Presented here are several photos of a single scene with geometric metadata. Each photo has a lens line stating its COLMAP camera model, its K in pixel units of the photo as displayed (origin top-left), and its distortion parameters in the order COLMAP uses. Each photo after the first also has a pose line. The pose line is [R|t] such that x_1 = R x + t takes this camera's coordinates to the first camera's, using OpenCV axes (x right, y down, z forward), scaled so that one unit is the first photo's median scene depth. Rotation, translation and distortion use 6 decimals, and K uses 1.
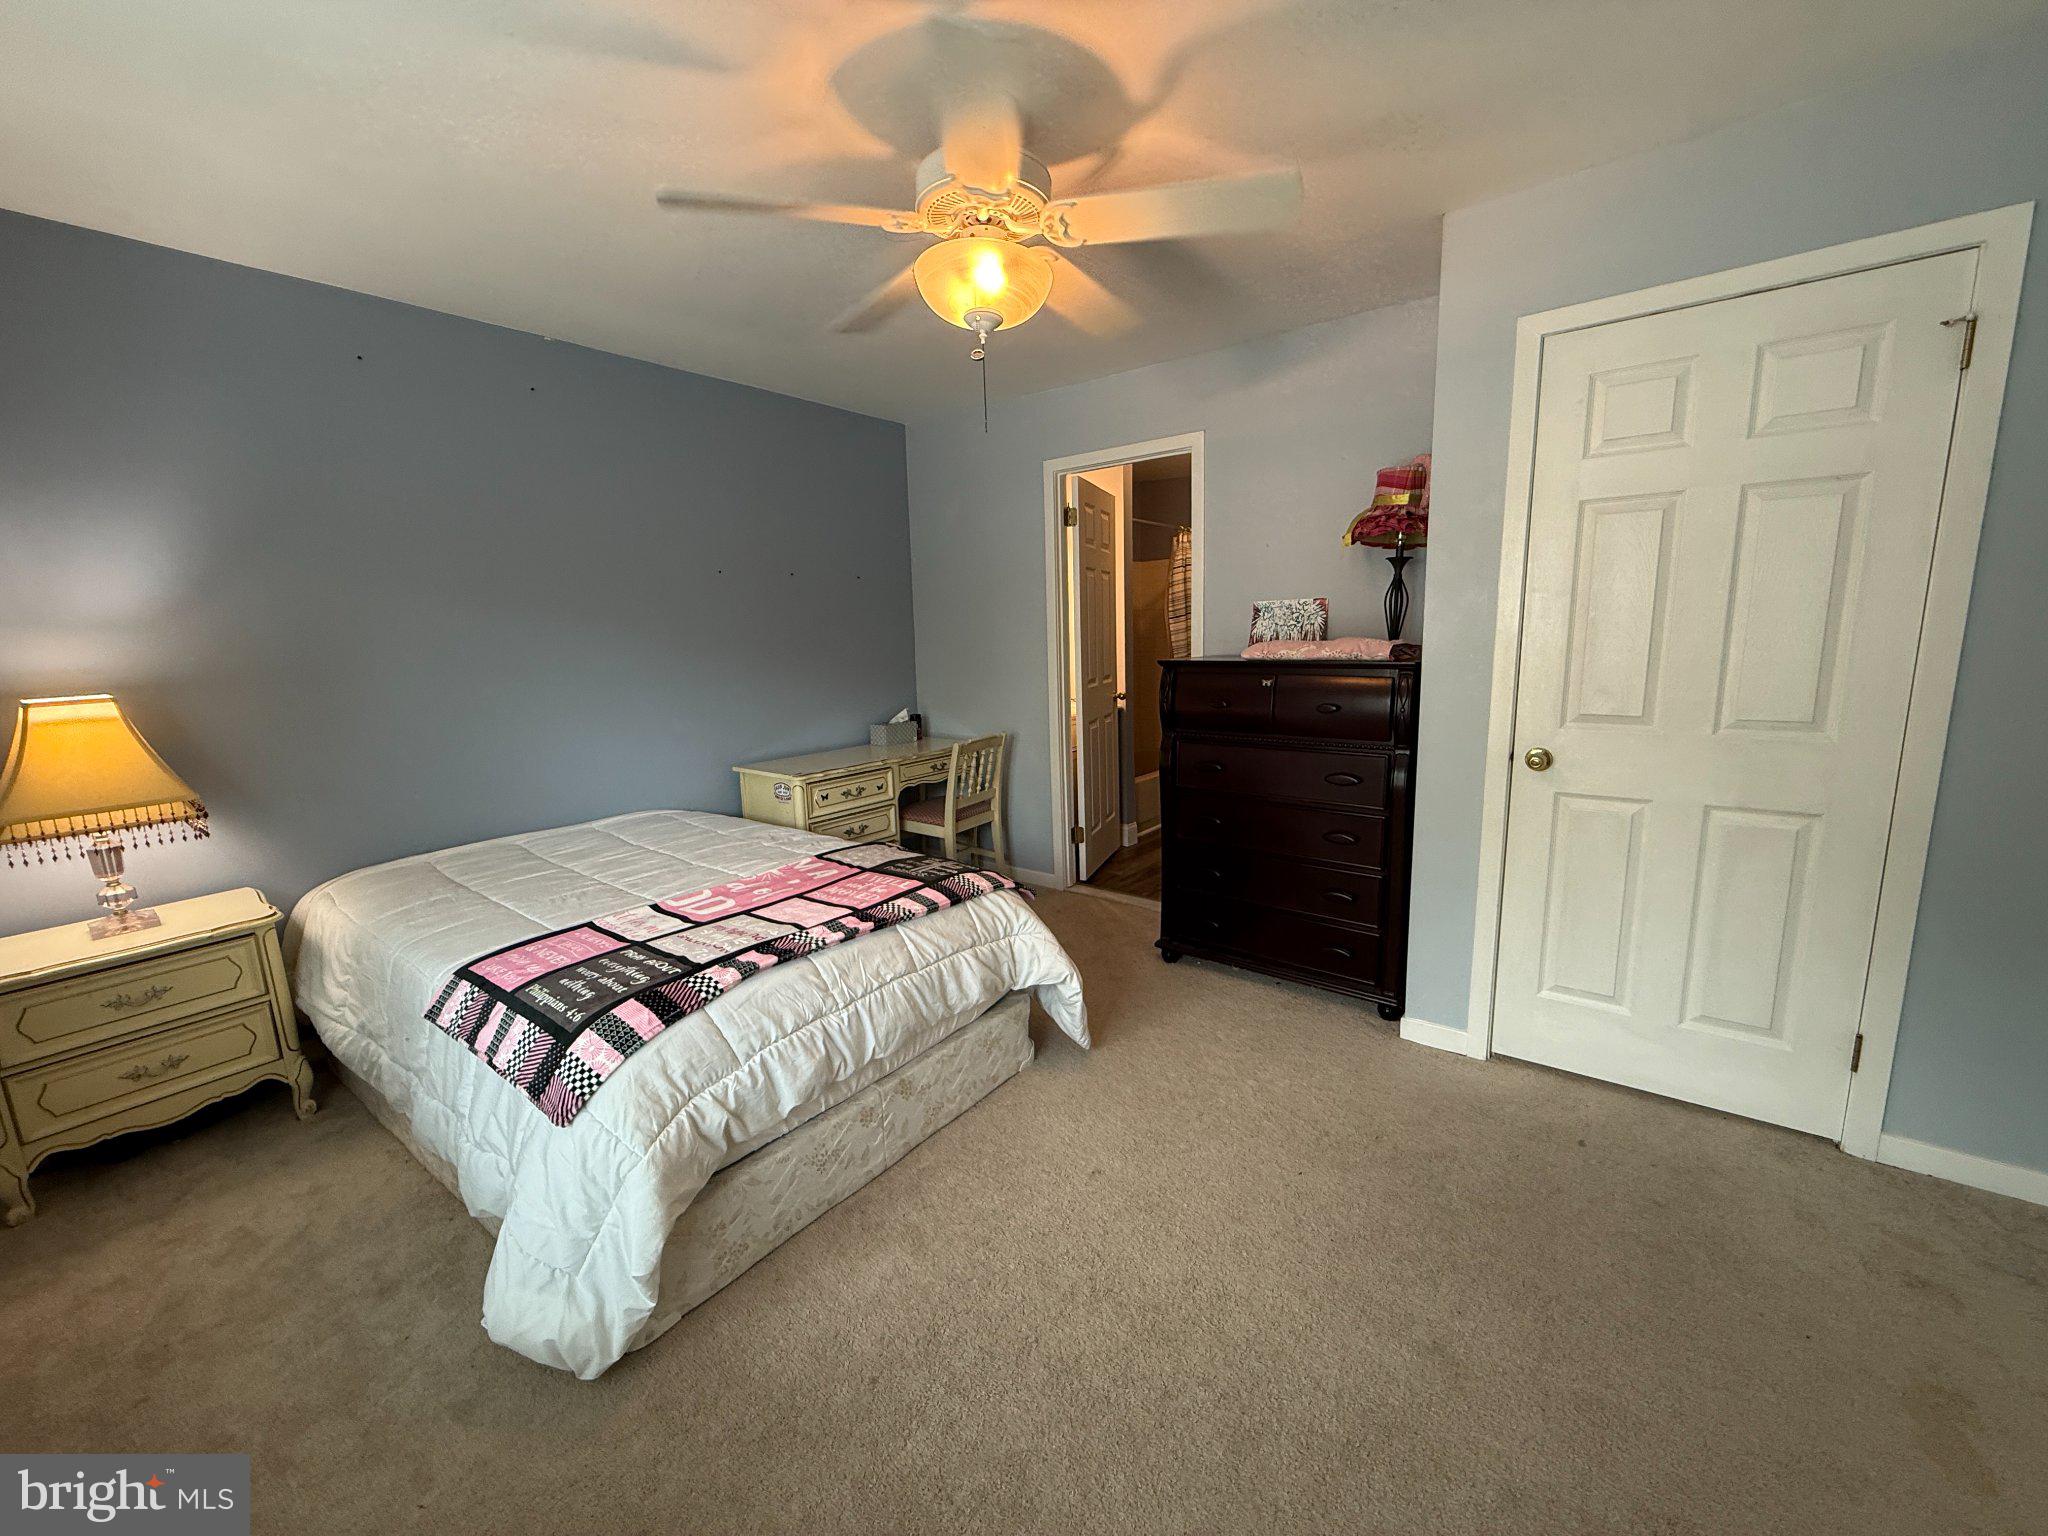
lens RADIAL K [[817.8, 0, 1018.5], [0, 817.8, 772.3], [0, 0, 1]] dist [-0.000499, 0.000058]
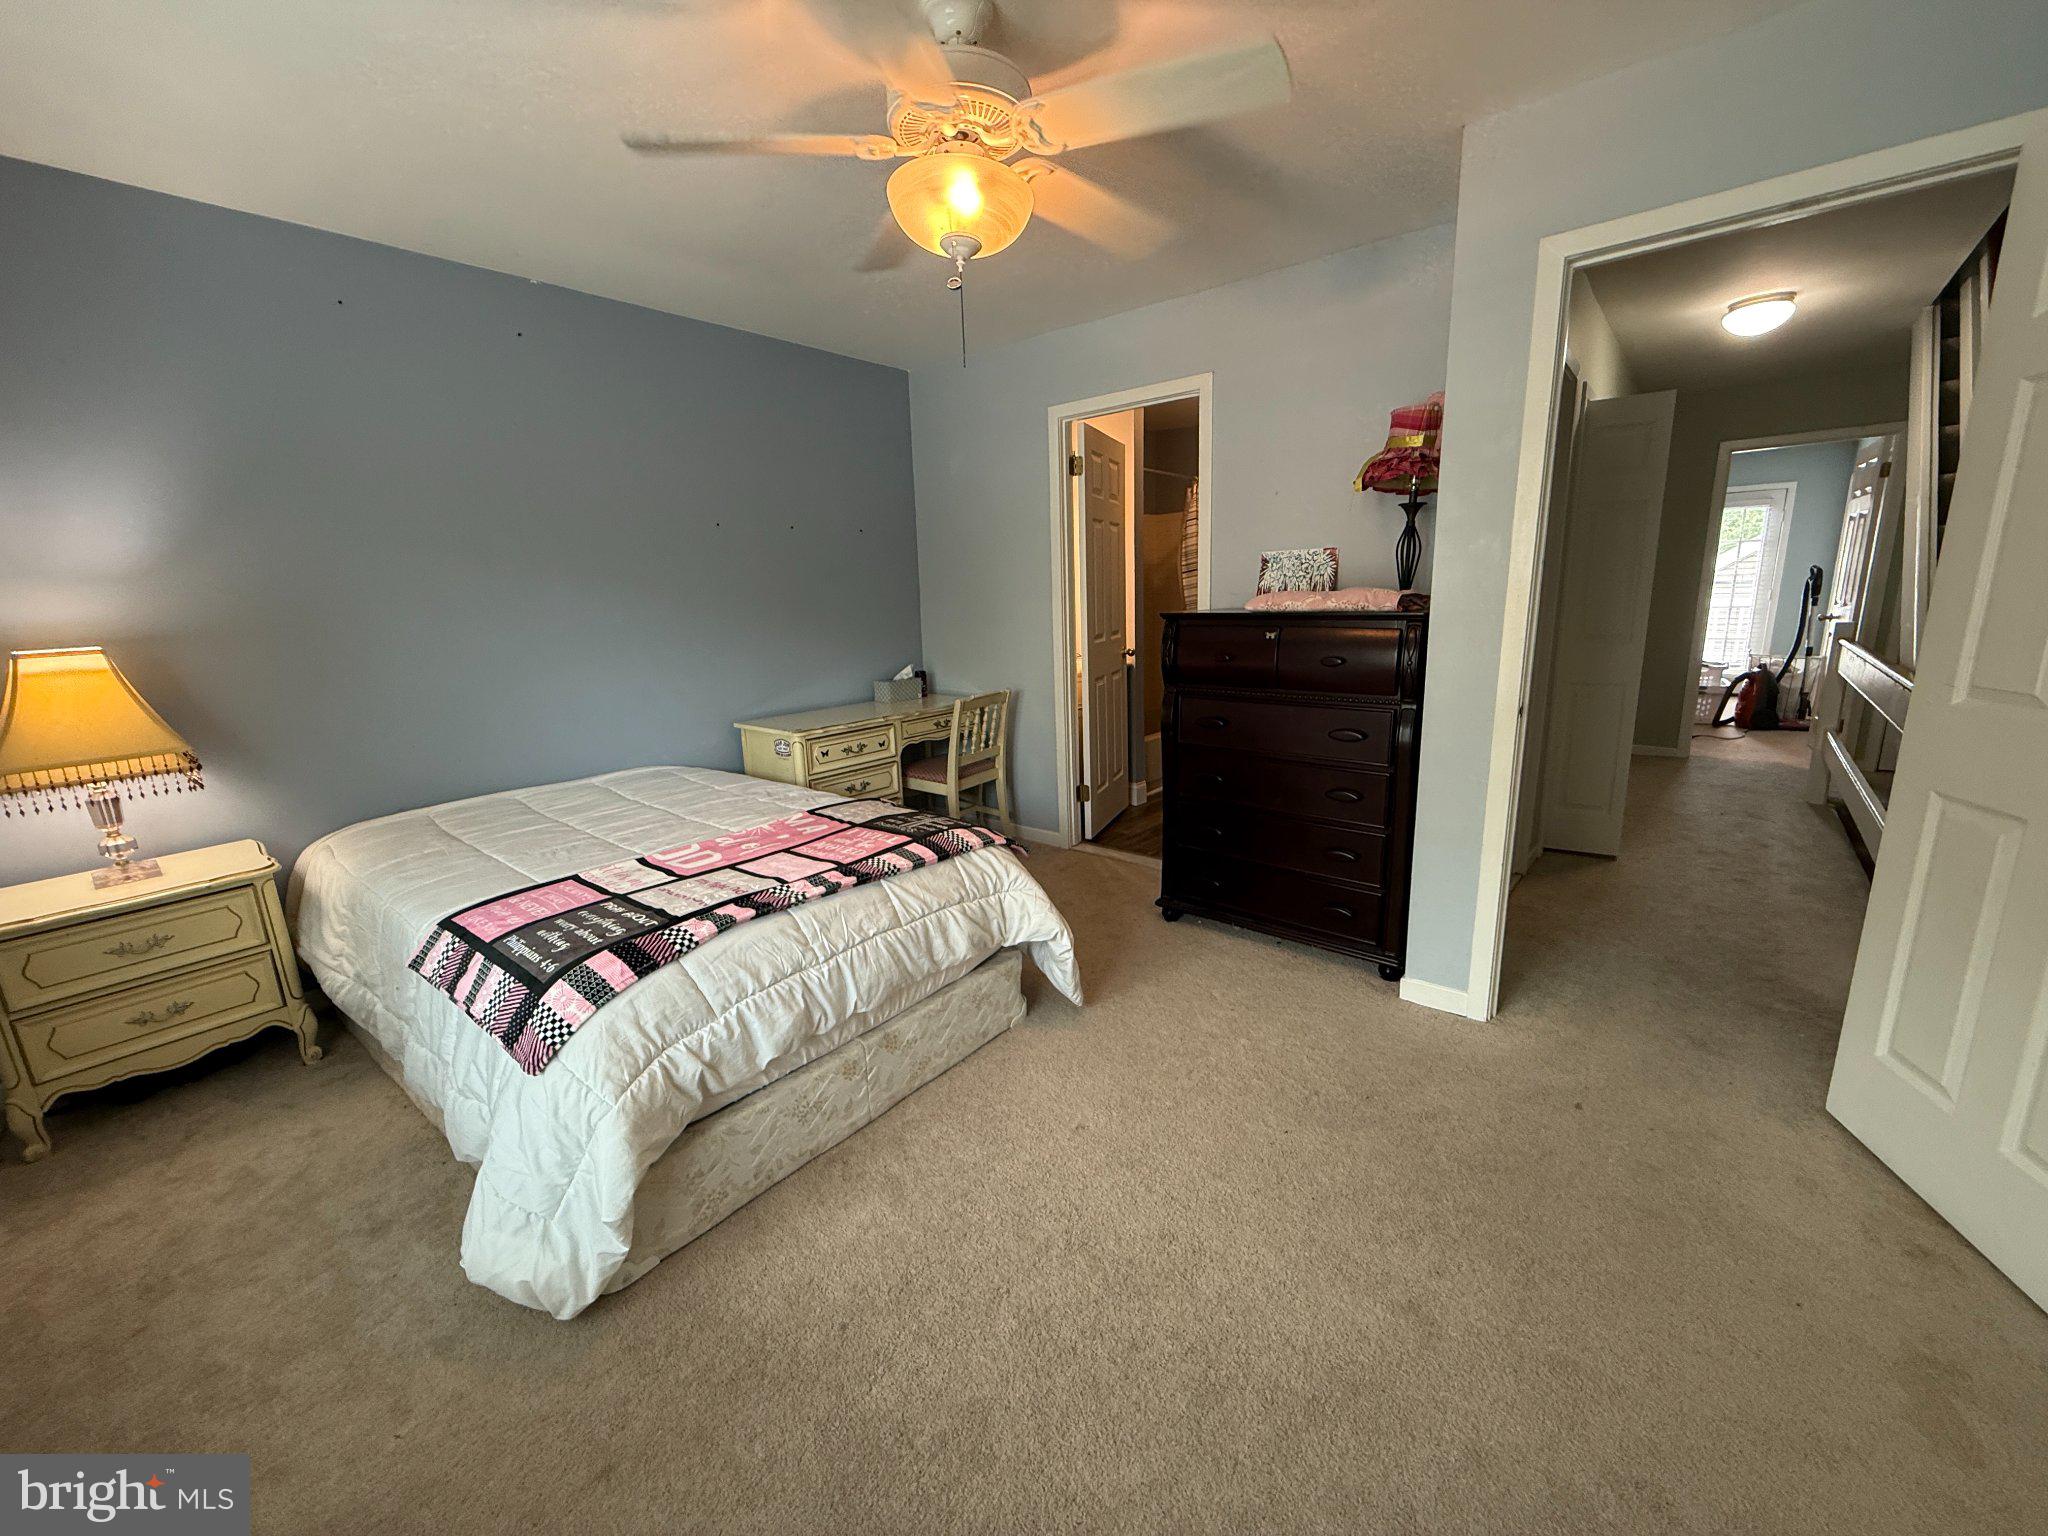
lens RADIAL K [[817.8, 0, 1018.0], [0, 817.8, 773.0], [0, 0, 1]] dist [-0.000499, 0.000058]
pose [[0.999597, 0.003282, -0.028189, 0.044796], [-0.001916, 0.998828, 0.048354, 0.009297], [0.028315, -0.048280, 0.998432, 0.023213]]
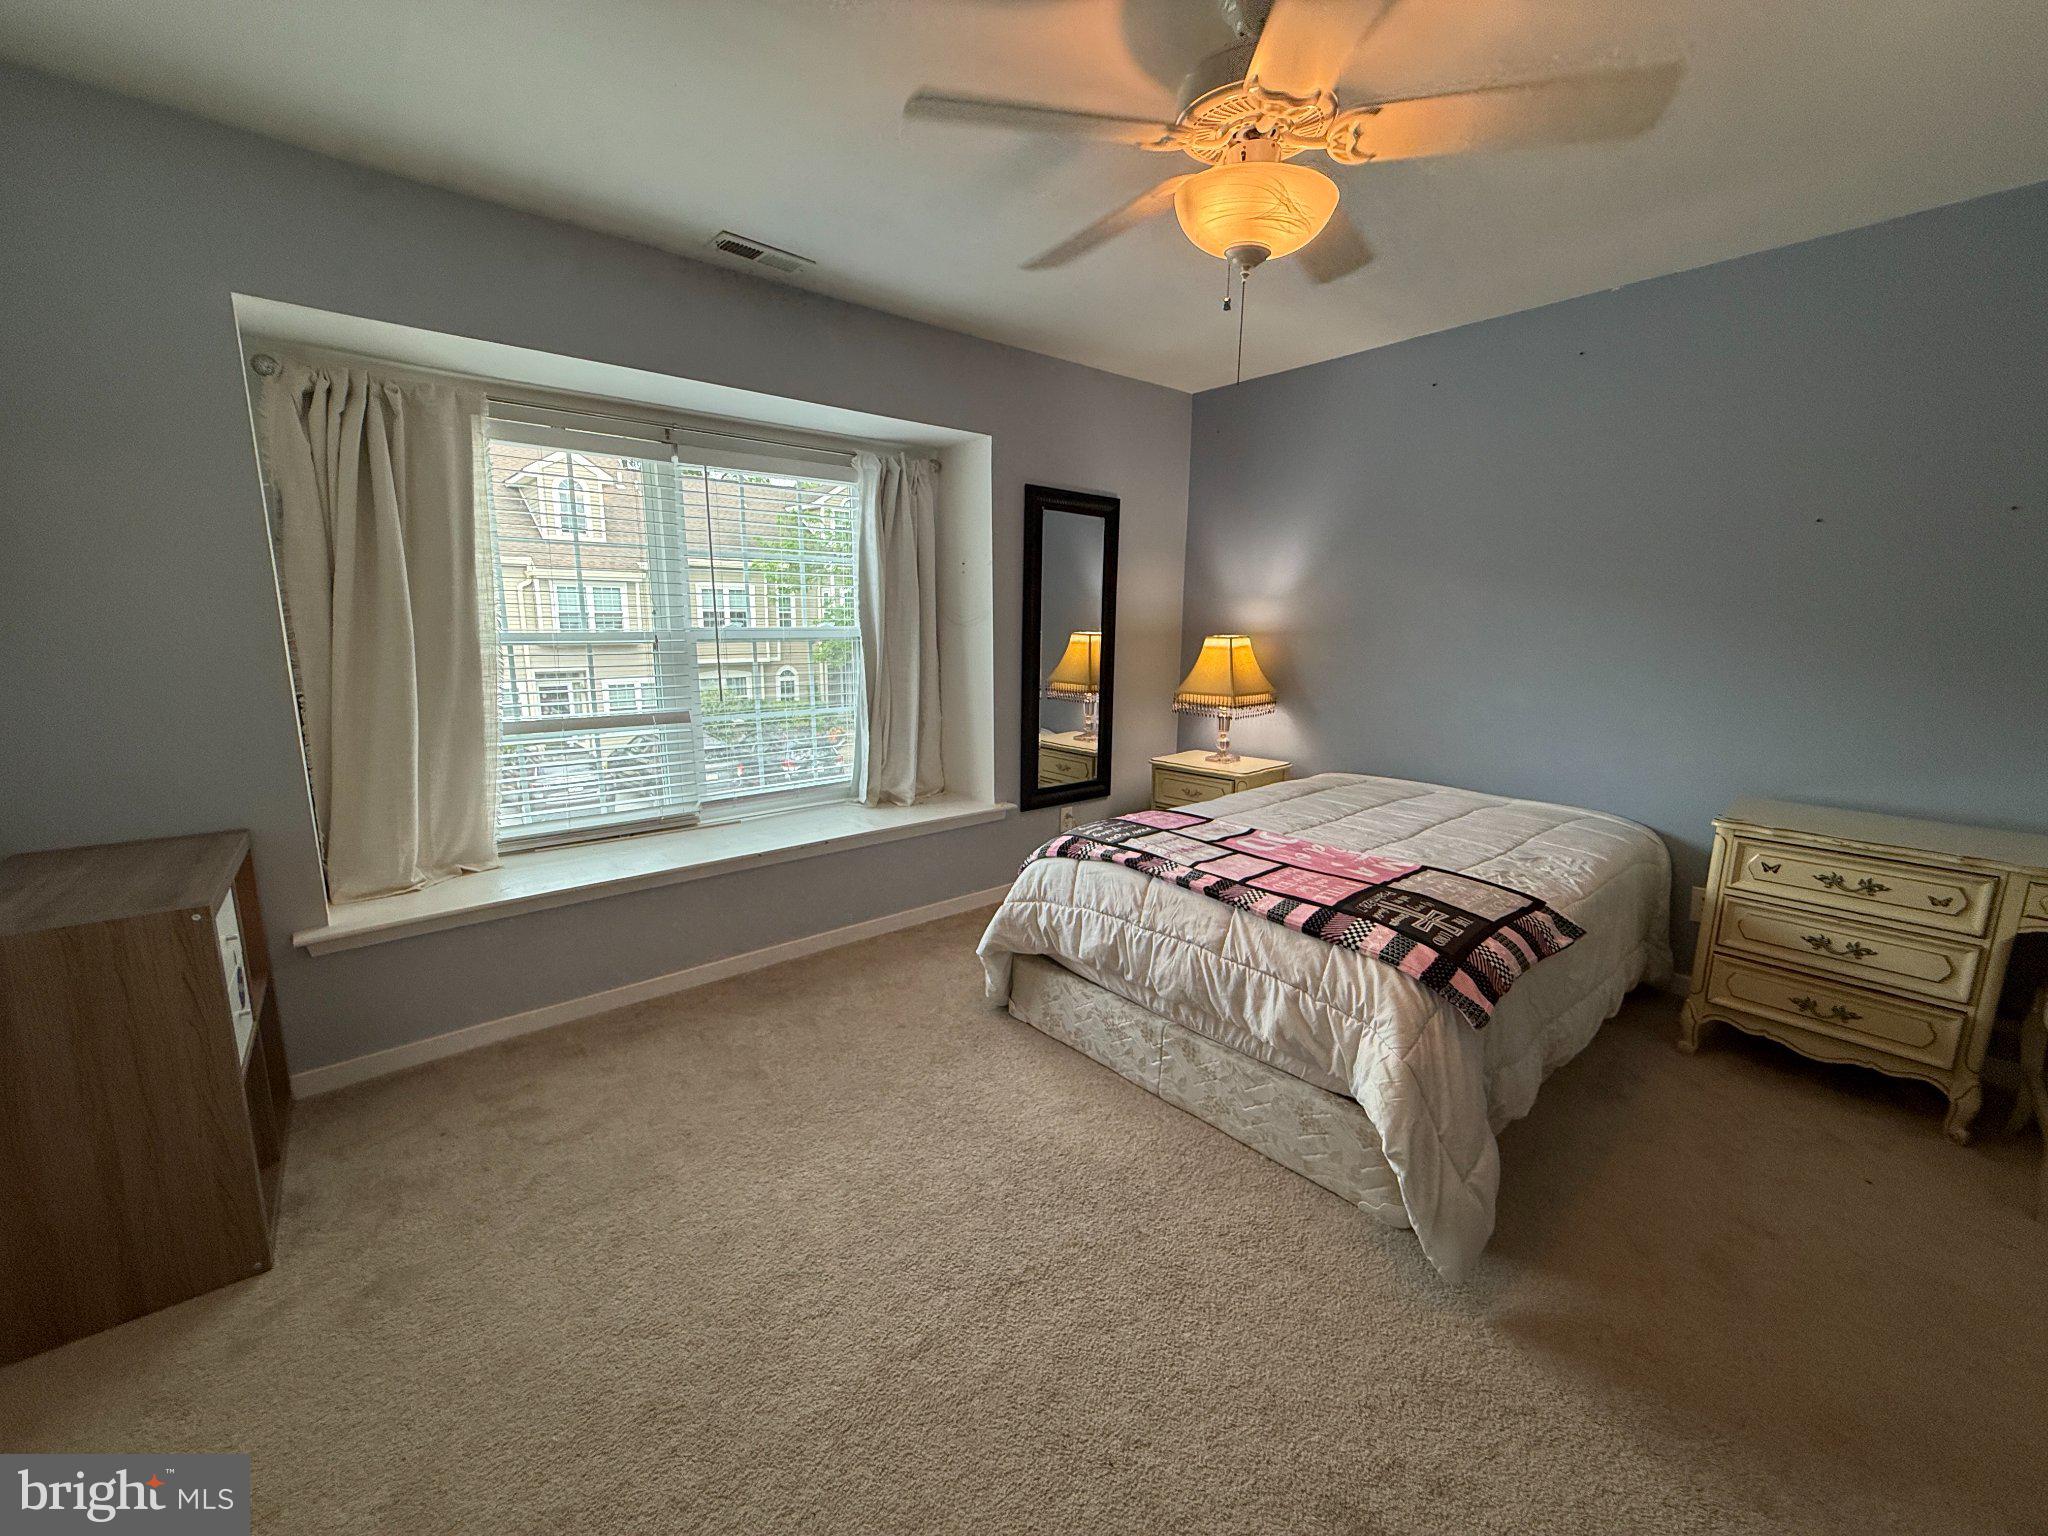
lens RADIAL K [[817.8, 0, 1032.2], [0, 817.8, 759.7], [0, 0, 1]] dist [-0.000499, 0.000058]
pose [[-0.171369, 0.202911, -0.964085, 0.831061], [-0.172110, 0.957347, 0.232086, -0.177801], [0.970057, 0.205701, -0.129136, 0.863758]]
